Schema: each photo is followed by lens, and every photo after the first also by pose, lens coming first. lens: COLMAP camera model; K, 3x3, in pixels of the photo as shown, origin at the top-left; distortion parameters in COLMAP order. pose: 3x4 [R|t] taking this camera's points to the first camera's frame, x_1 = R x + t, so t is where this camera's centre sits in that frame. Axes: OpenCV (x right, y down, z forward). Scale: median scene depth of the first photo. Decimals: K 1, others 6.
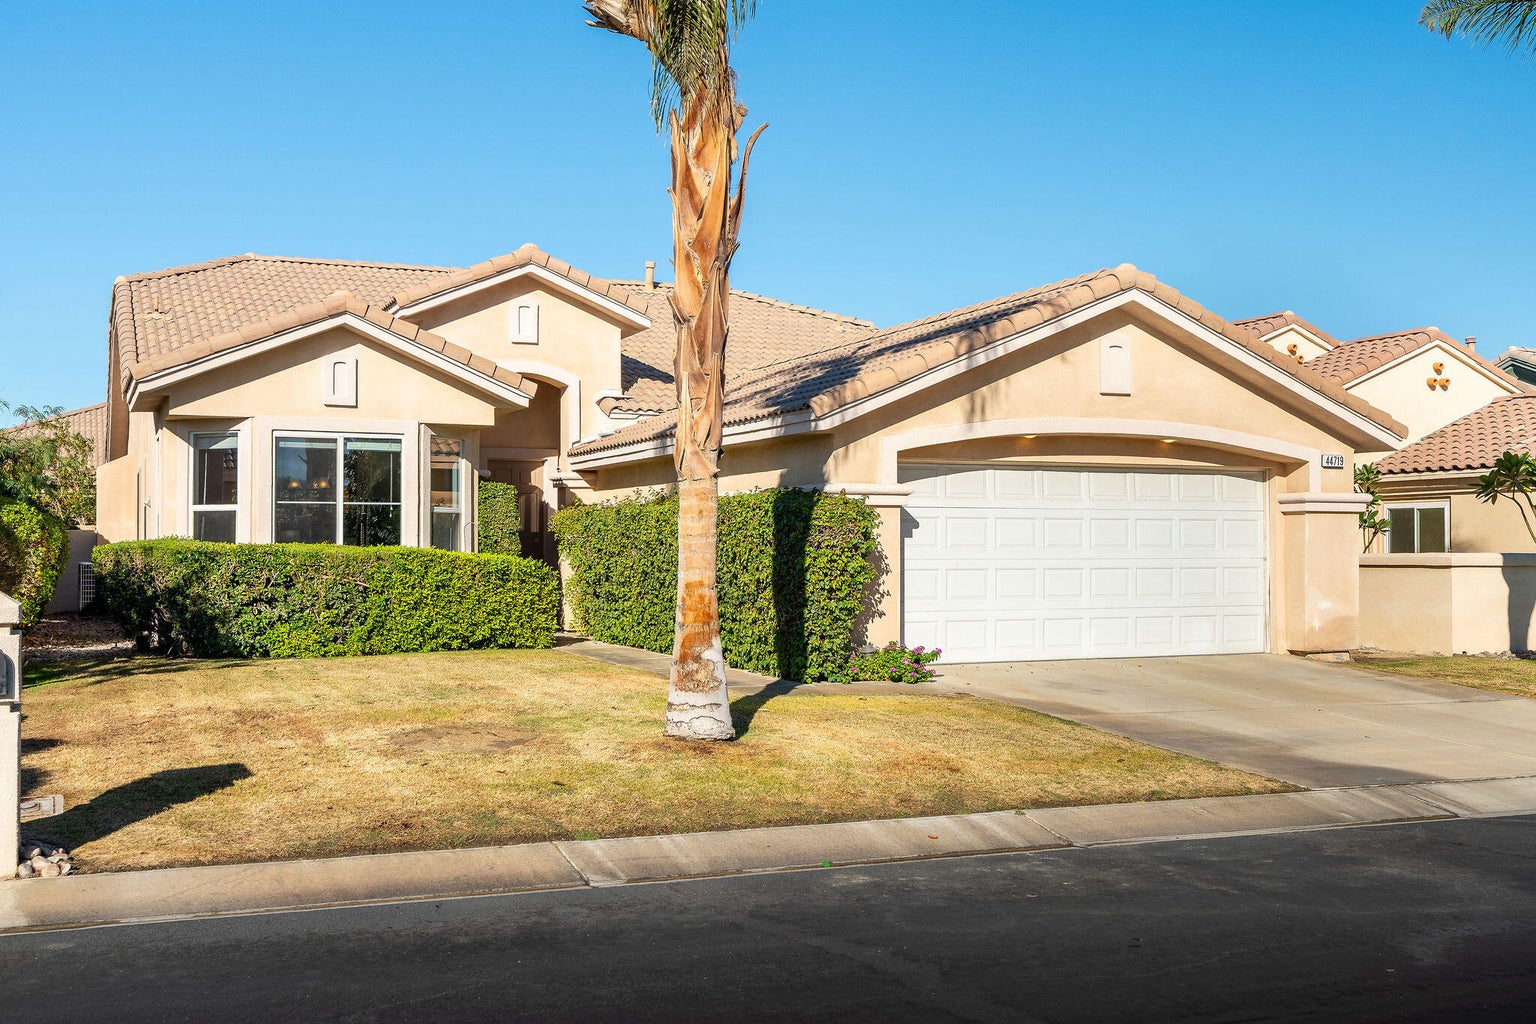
lens RADIAL K [[1594.6, 0, 774.1], [0, 1594.6, 525.2], [0, 0, 1]] dist [-0.005940, -0.001800]
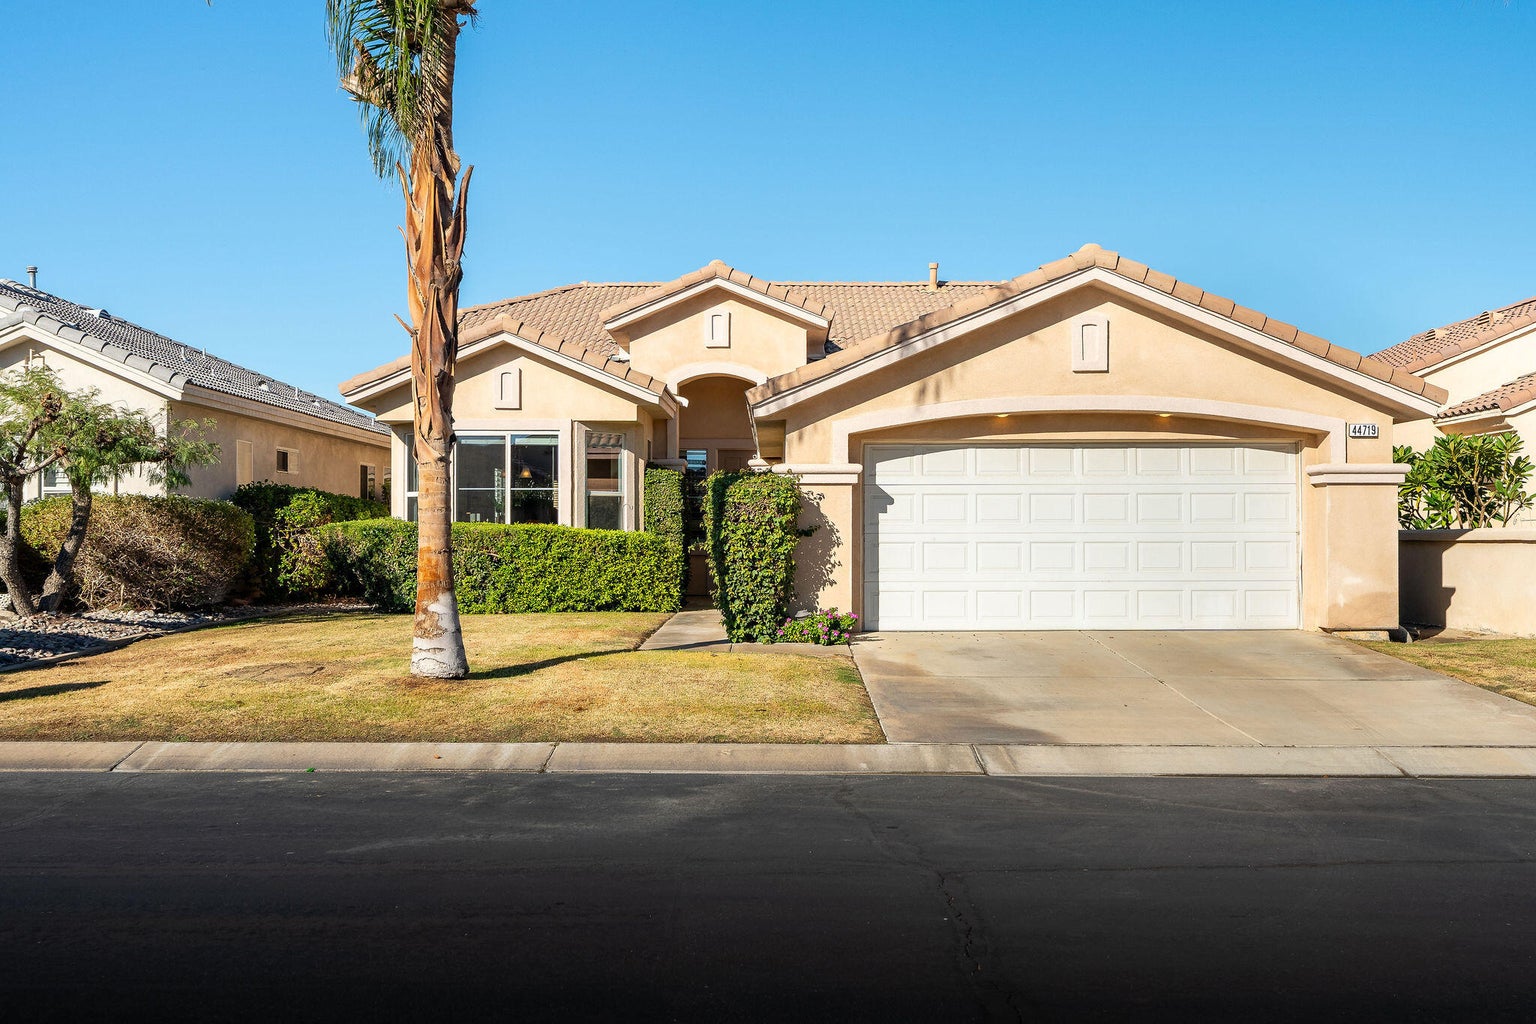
lens RADIAL K [[1510.9, 0, 777.4], [0, 1510.9, 505.9], [0, 0, 1]] dist [-0.000788, 0.003575]
pose [[0.917333, -0.009537, -0.398007, 0.390571], [0.008020, 0.999953, -0.005478, 0.007293], [0.398041, 0.001833, 0.917366, 0.029524]]
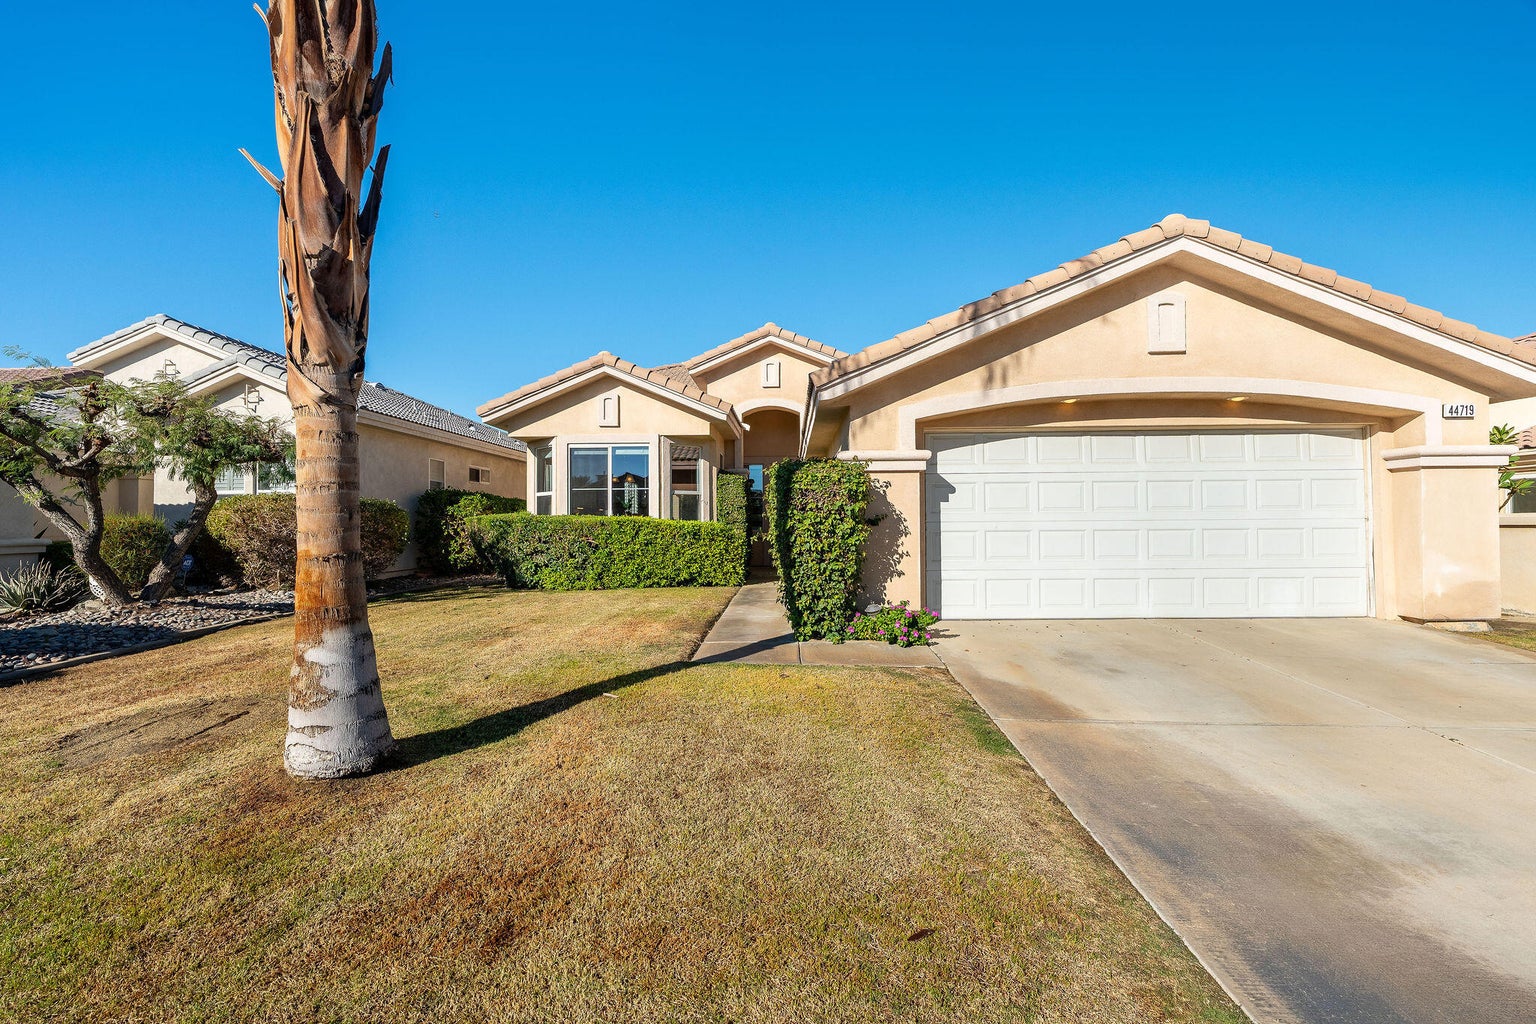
lens RADIAL K [[687.9, 0, 770.8], [0, 687.9, 509.9], [0, 0, 1]] dist [-0.013009, 0.005798]
pose [[0.905162, -0.015397, -0.424789, 0.160933], [0.014442, 0.999881, -0.005469, 0.012919], [0.424822, -0.001185, 0.905276, 0.483295]]
